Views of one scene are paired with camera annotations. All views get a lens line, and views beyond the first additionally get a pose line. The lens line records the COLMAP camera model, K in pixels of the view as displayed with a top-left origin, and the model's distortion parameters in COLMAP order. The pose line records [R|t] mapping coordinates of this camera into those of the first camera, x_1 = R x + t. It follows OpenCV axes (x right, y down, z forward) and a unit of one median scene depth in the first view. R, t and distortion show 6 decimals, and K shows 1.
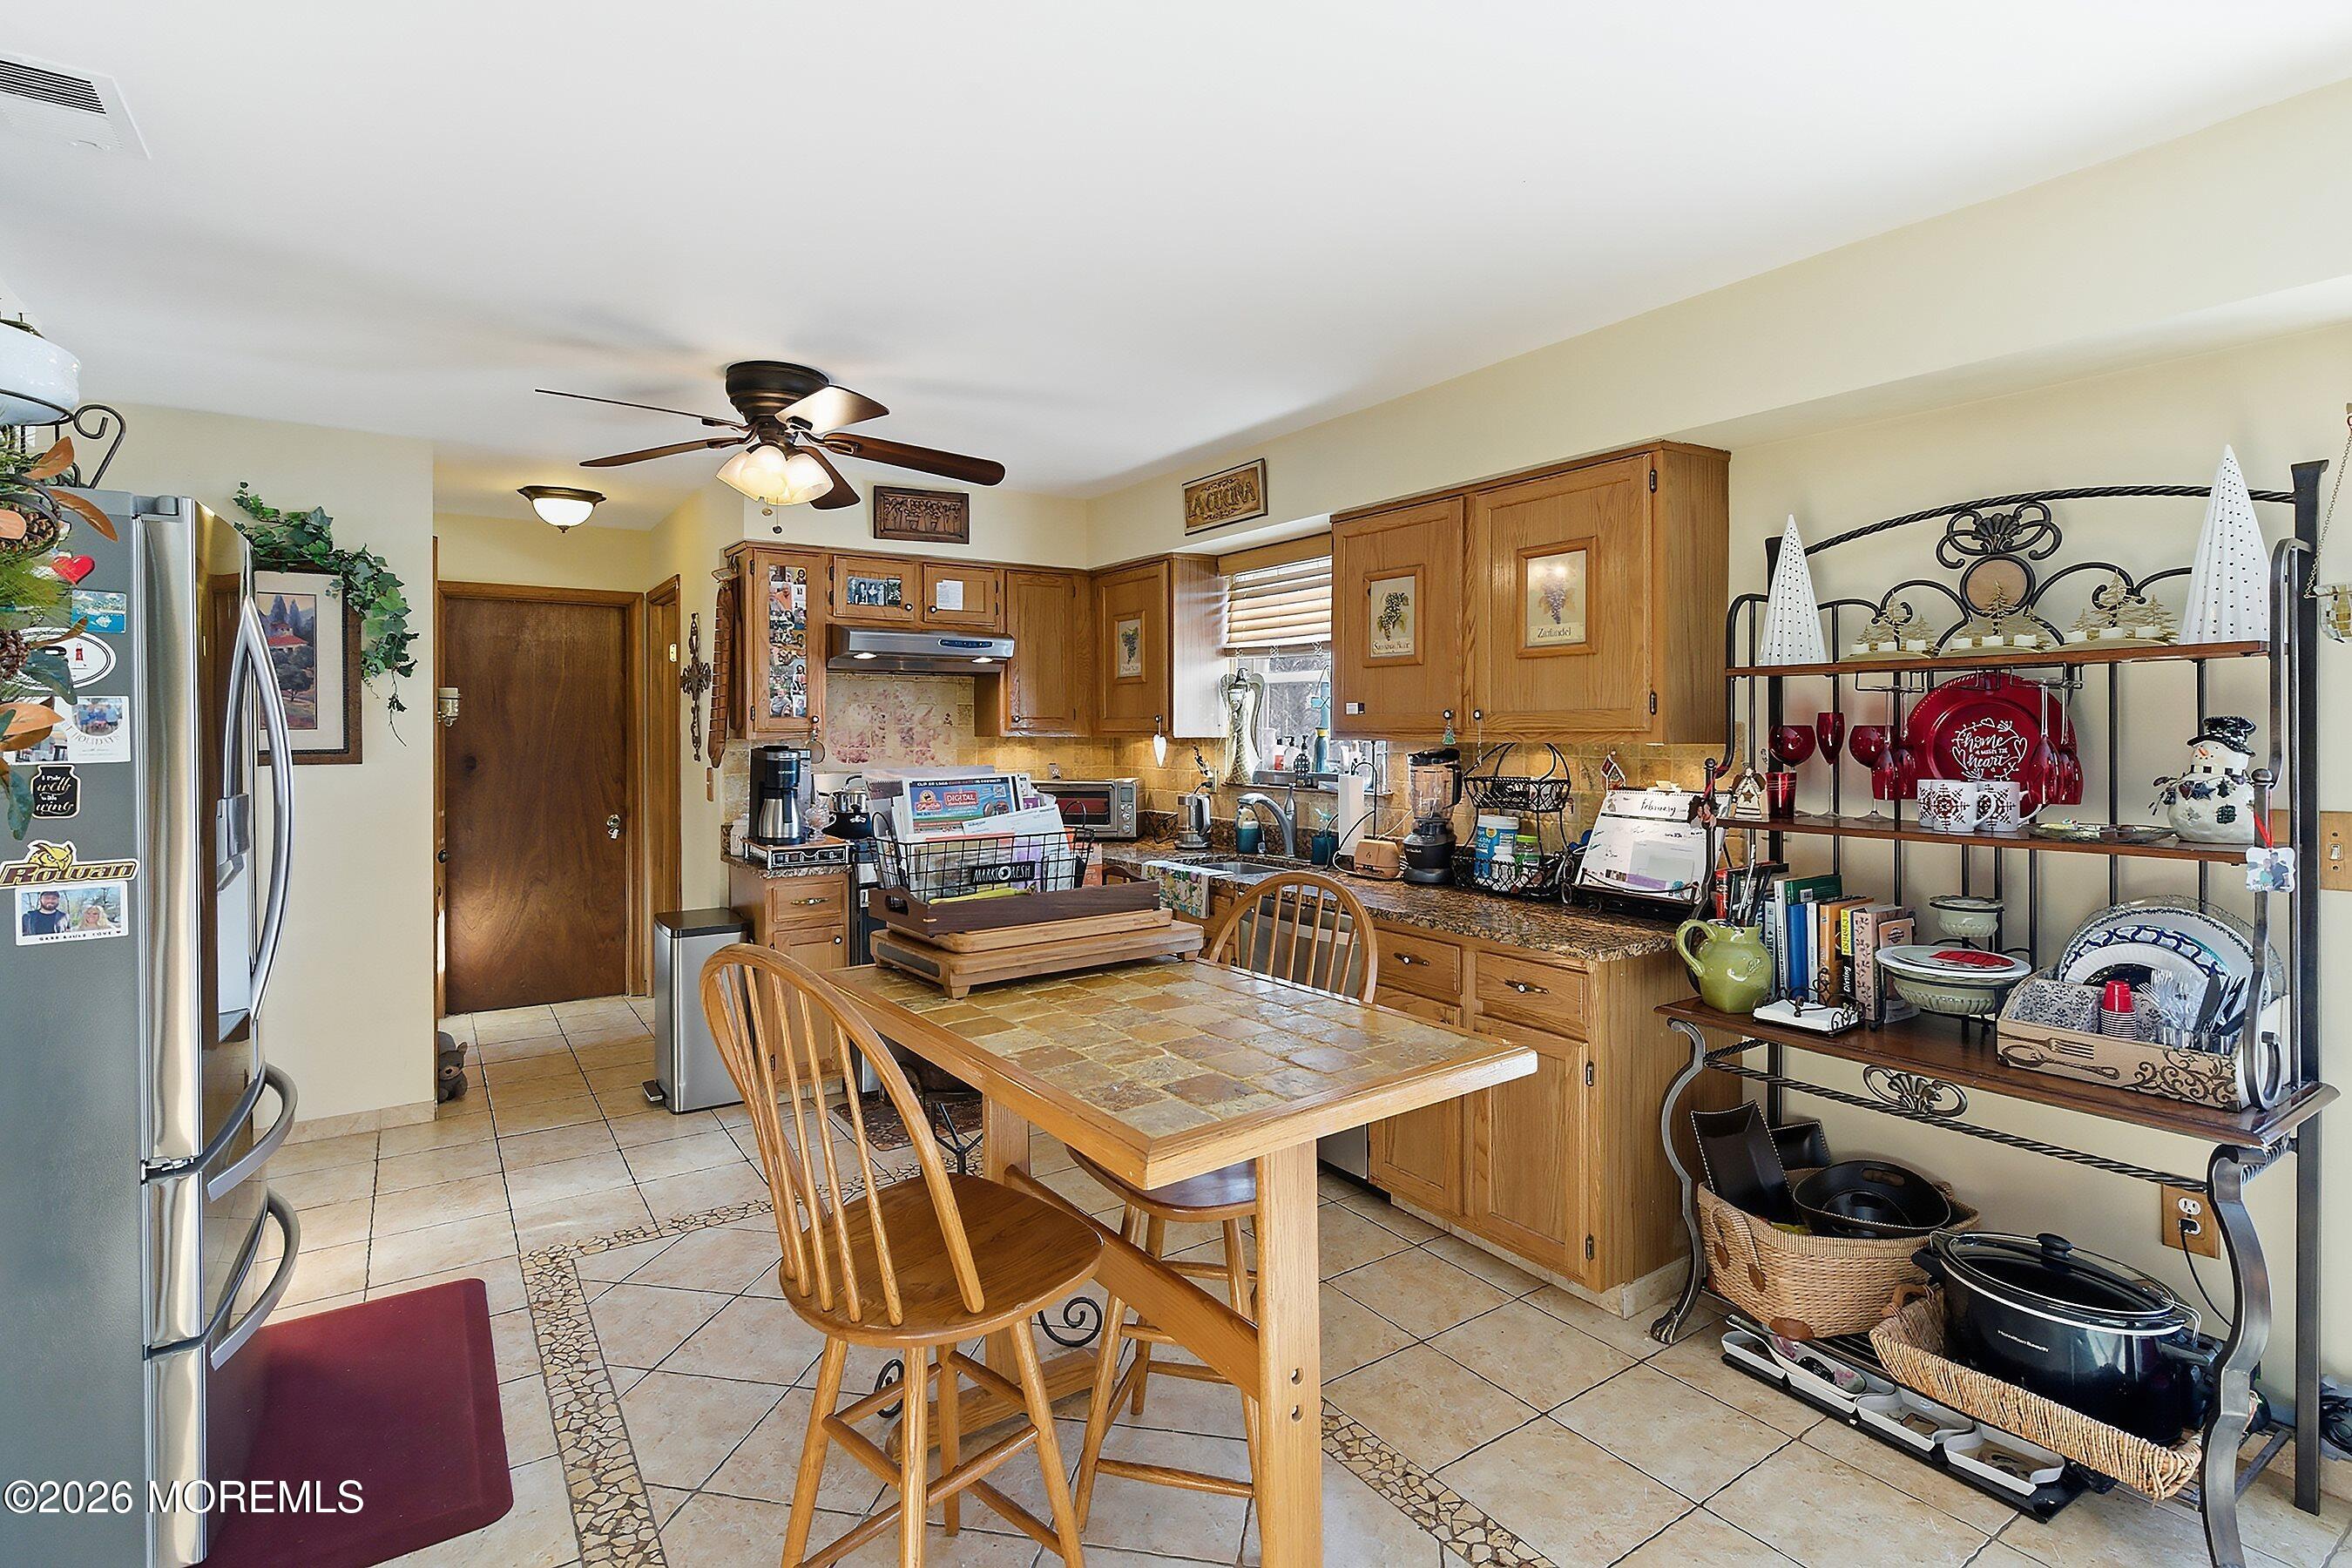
lens RADIAL K [[1122.4, 0, 1174.9], [0, 1122.4, 727.2], [0, 0, 1]] dist [0.003613, -0.000504]
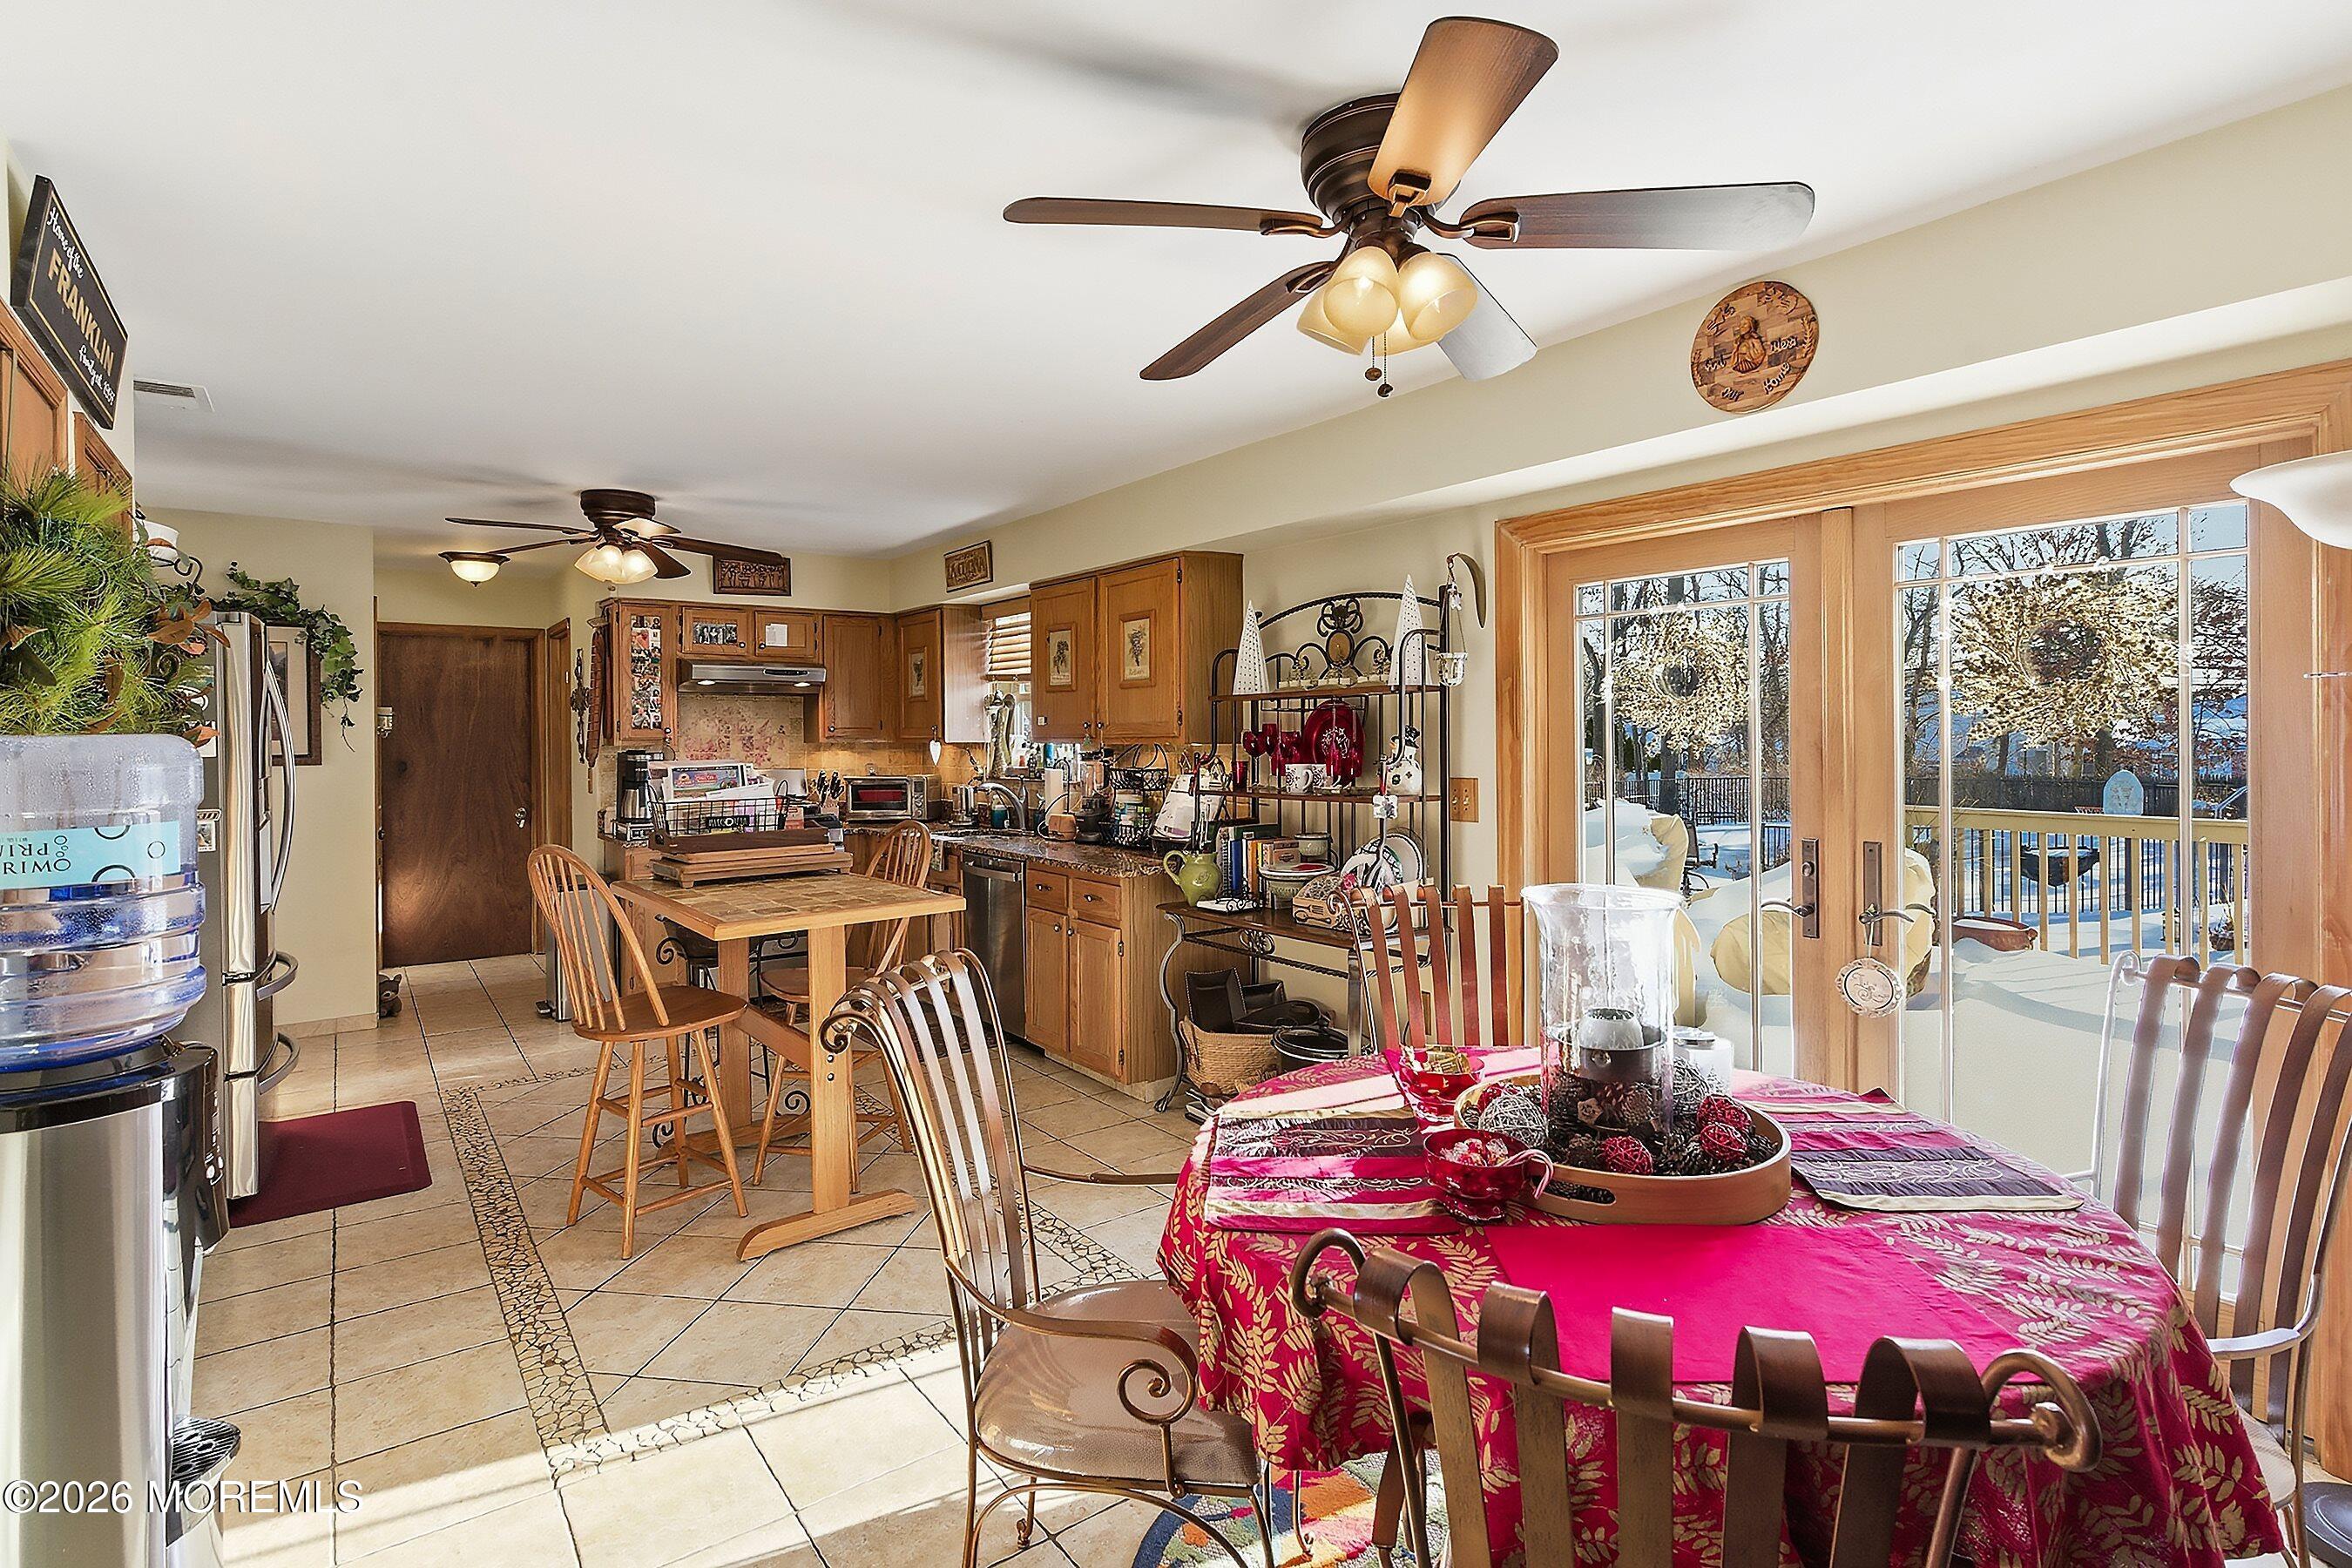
lens RADIAL K [[1132.3, 0, 1179.2], [0, 1132.3, 732.7], [0, 0, 1]] dist [-0.000896, 0.000103]
pose [[0.999059, -0.005716, 0.042992, 0.258038], [0.005787, 0.999982, -0.001517, 0.001285], [-0.042982, 0.001764, 0.999074, -0.416493]]
